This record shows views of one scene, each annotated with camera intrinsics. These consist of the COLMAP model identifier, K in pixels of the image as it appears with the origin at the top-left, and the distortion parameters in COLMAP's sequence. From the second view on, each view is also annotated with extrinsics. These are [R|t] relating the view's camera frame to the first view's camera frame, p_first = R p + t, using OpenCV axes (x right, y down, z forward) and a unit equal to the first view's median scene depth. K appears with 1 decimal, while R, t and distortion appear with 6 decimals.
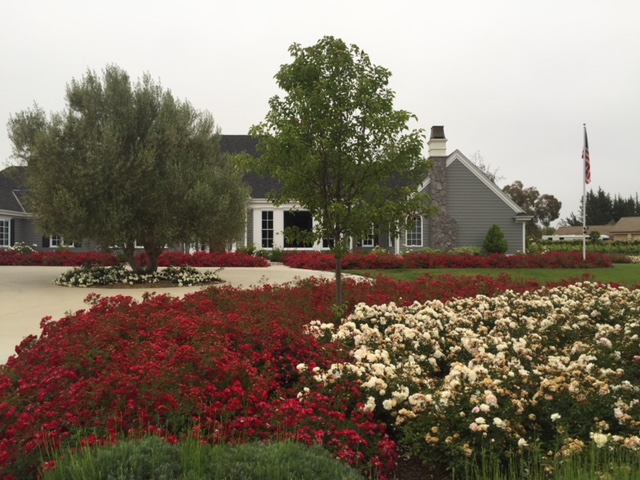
lens RADIAL K [[552.8, 0, 320.0], [0, 552.8, 240.0], [0, 0, 1]] dist [0.110765, -0.154845]
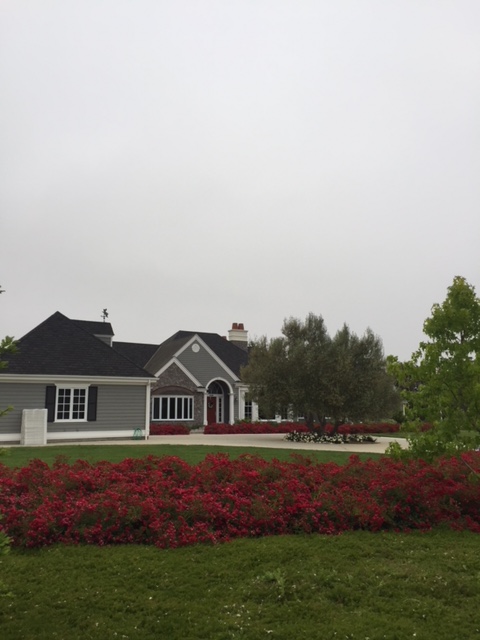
lens RADIAL K [[552.8, 0, 240.0], [0, 552.8, 320.0], [0, 0, 1]] dist [0.110765, -0.154845]
pose [[0.867085, 0.084034, 0.491021, -0.905391], [-0.004673, 0.986998, -0.160666, -0.009863], [-0.498138, 0.137016, 0.856204, -0.222930]]
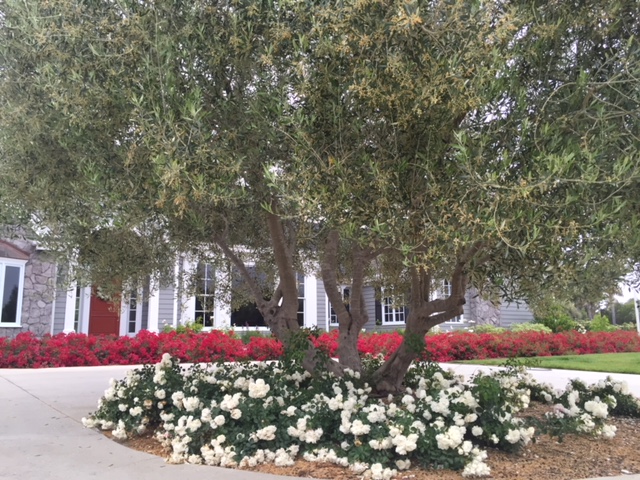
lens RADIAL K [[552.8, 0, 320.0], [0, 552.8, 240.0], [0, 0, 1]] dist [0.110765, -0.154845]
pose [[0.859925, 0.081442, 0.503881, -0.325907], [0.000580, 0.987032, -0.160523, 0.019729], [-0.510420, 0.138330, 0.848726, 0.483777]]
